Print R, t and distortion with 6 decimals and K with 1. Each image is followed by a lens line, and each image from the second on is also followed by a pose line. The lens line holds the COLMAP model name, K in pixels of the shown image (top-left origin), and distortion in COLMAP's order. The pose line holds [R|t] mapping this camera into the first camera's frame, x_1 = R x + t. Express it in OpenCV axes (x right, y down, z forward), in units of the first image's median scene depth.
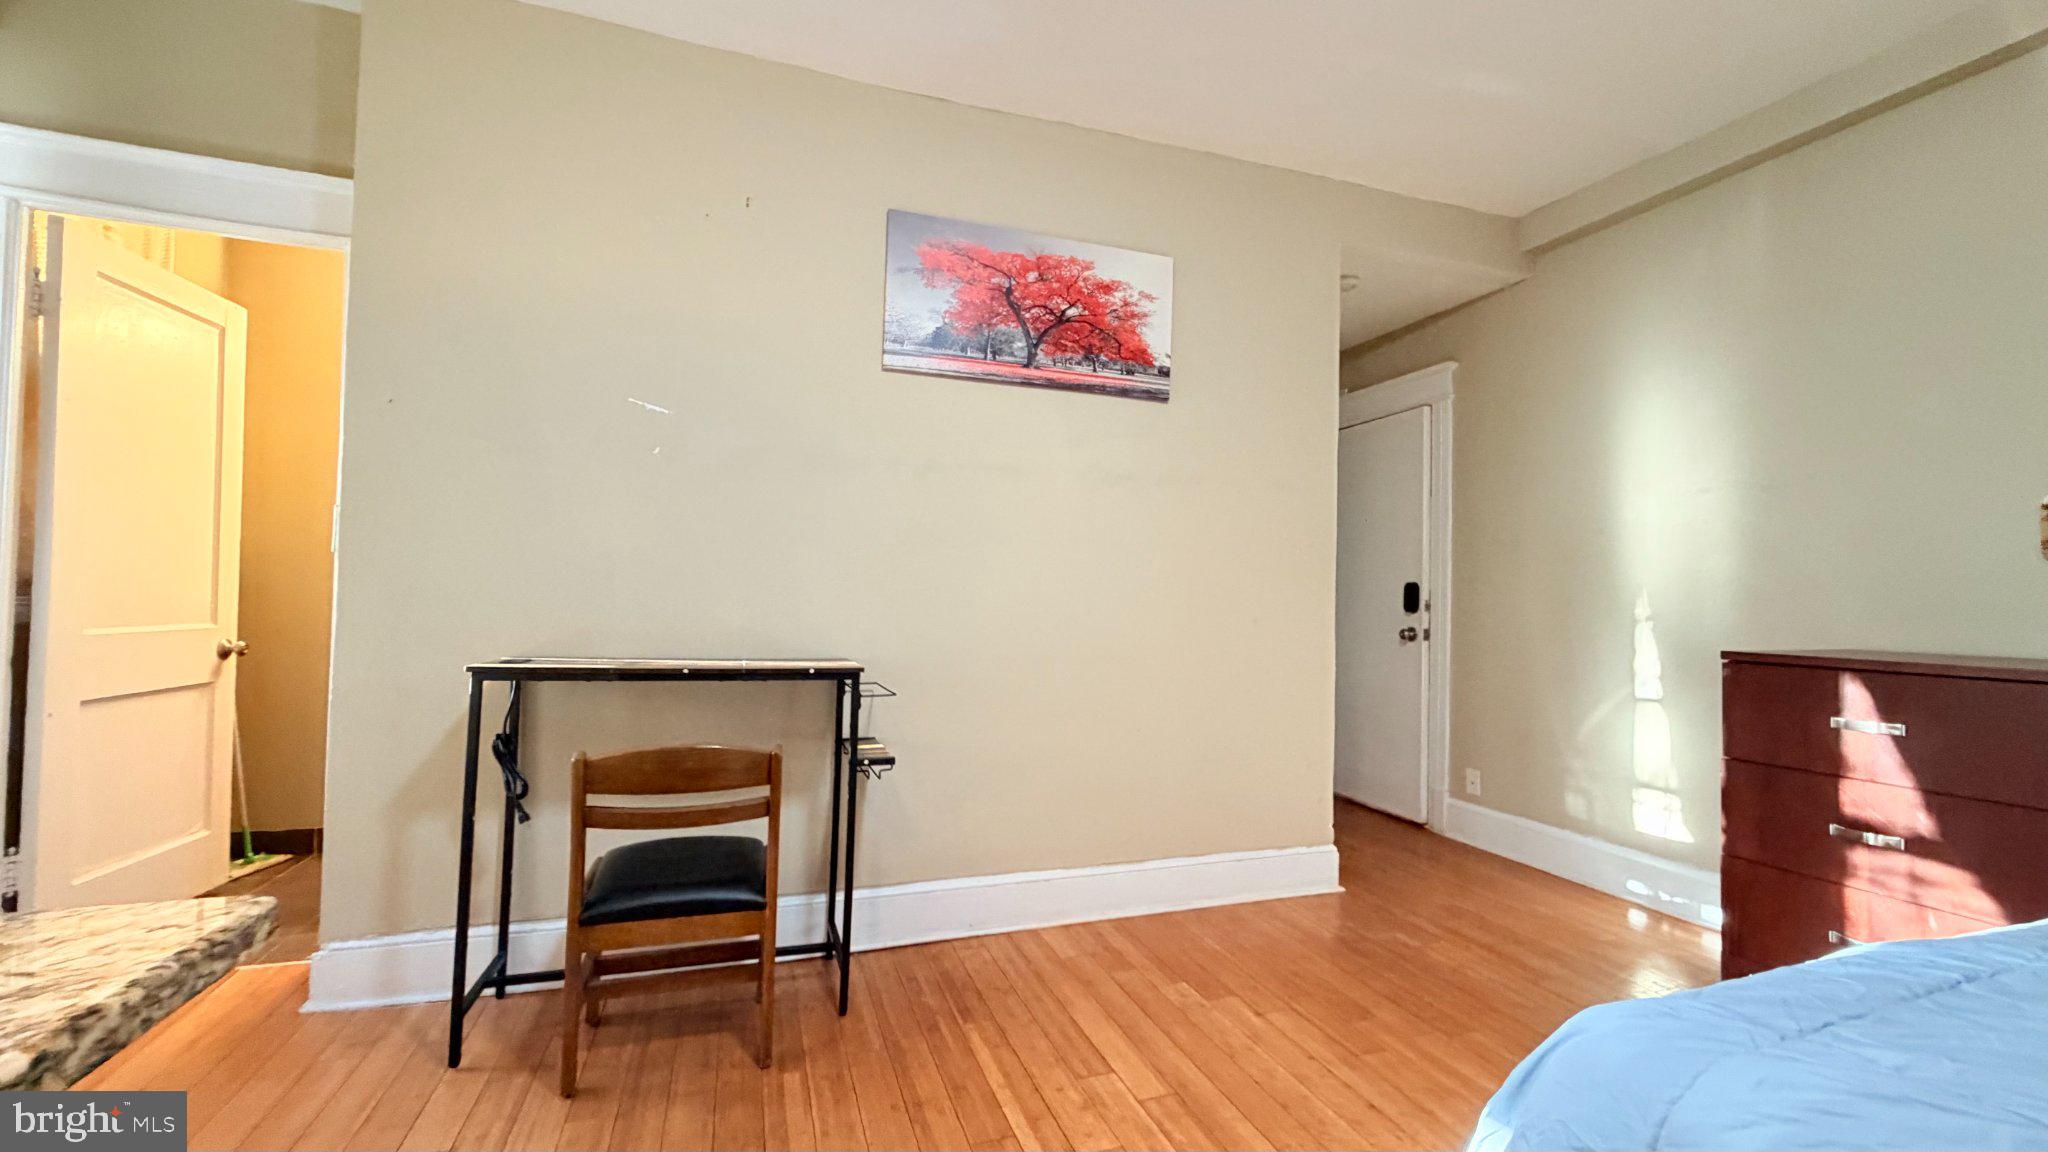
lens RADIAL K [[808.1, 0, 1024.0], [0, 808.1, 576.0], [0, 0, 1]] dist [-0.002158, -0.000184]
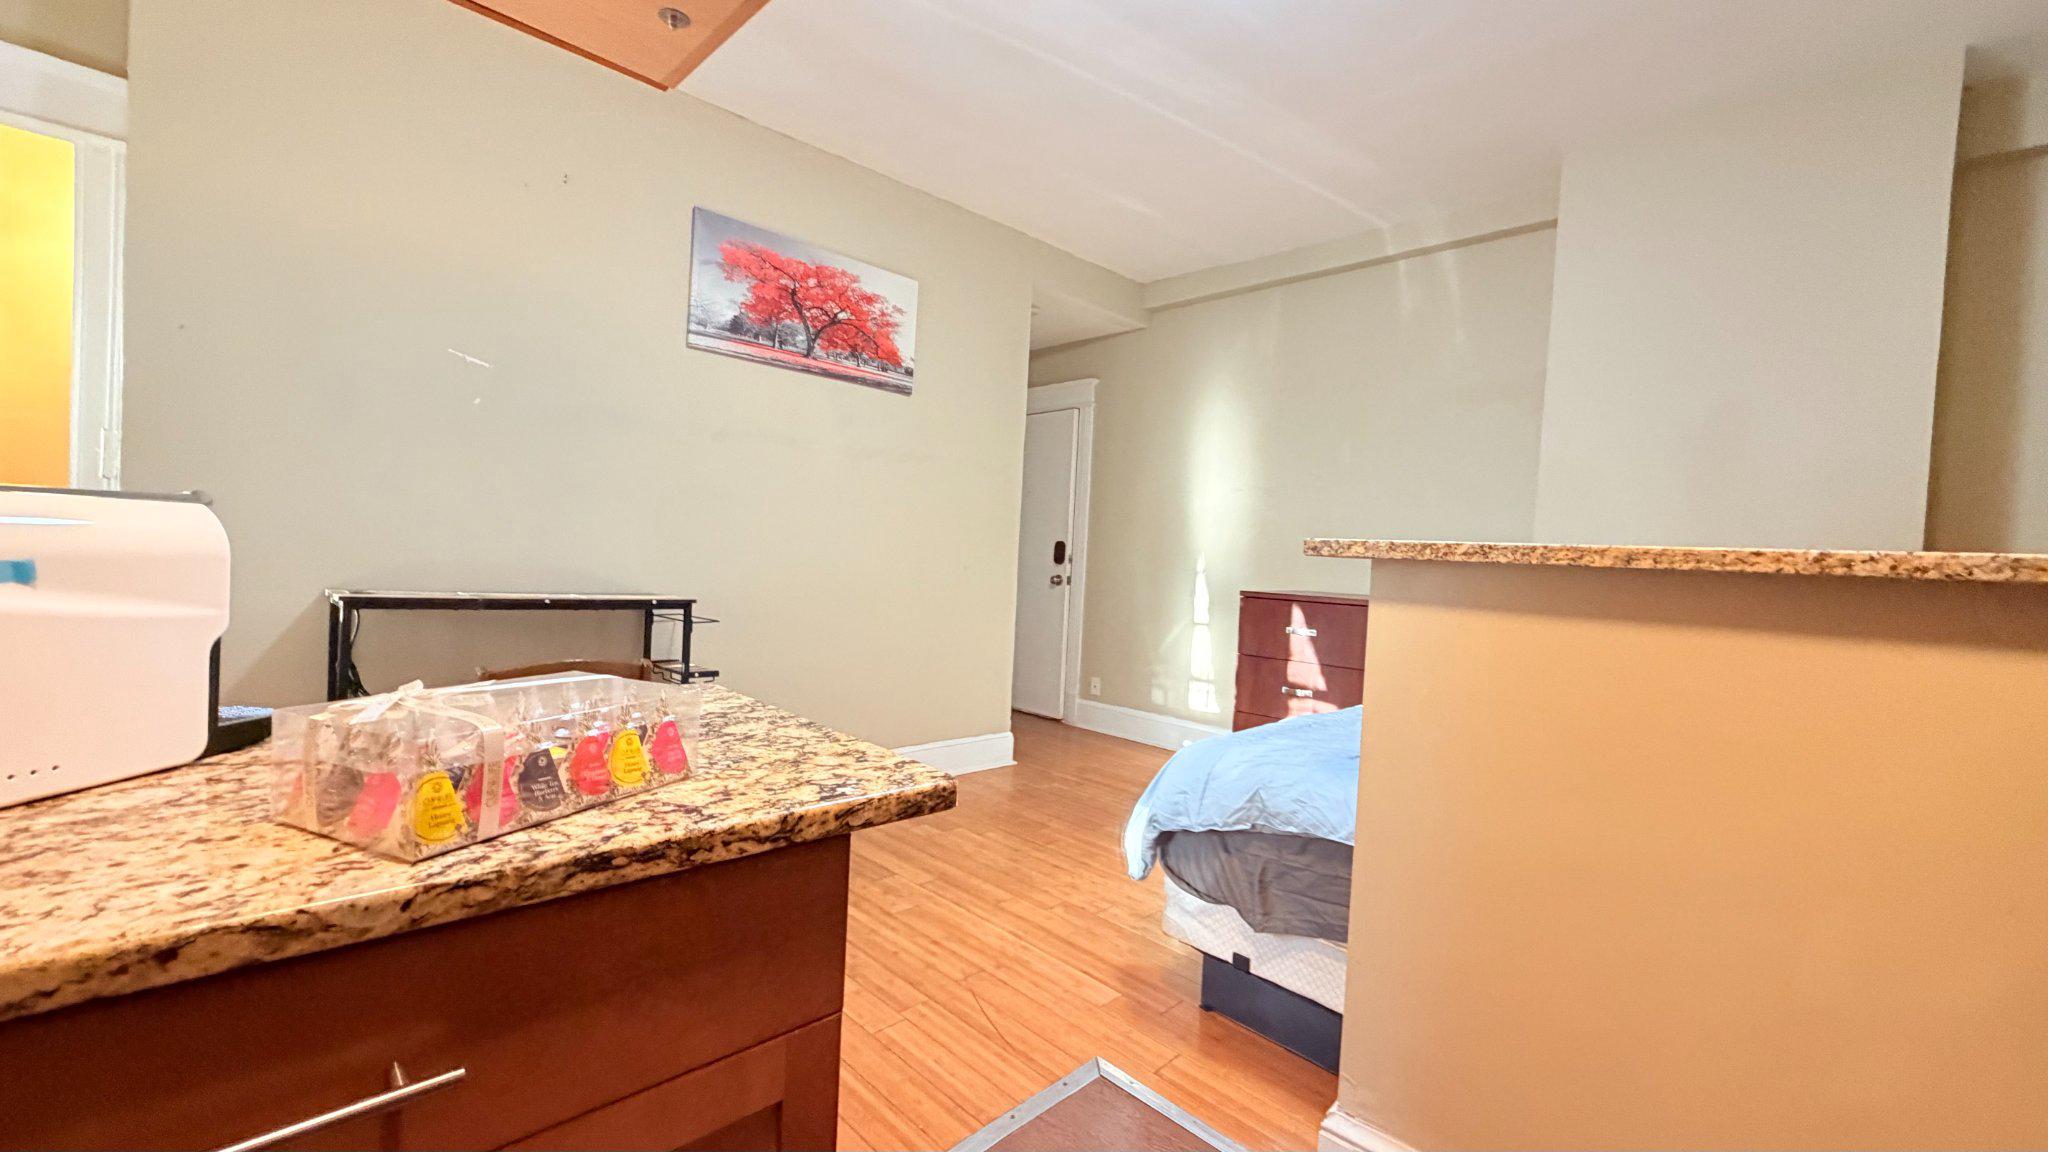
lens RADIAL K [[808.1, 0, 1024.0], [0, 808.1, 576.0], [0, 0, 1]] dist [-0.002158, -0.000184]
pose [[0.901274, 0.013109, 0.433052, -0.222657], [-0.041386, 0.997576, 0.055935, -0.010342], [-0.431269, -0.068335, 0.899632, -0.261371]]
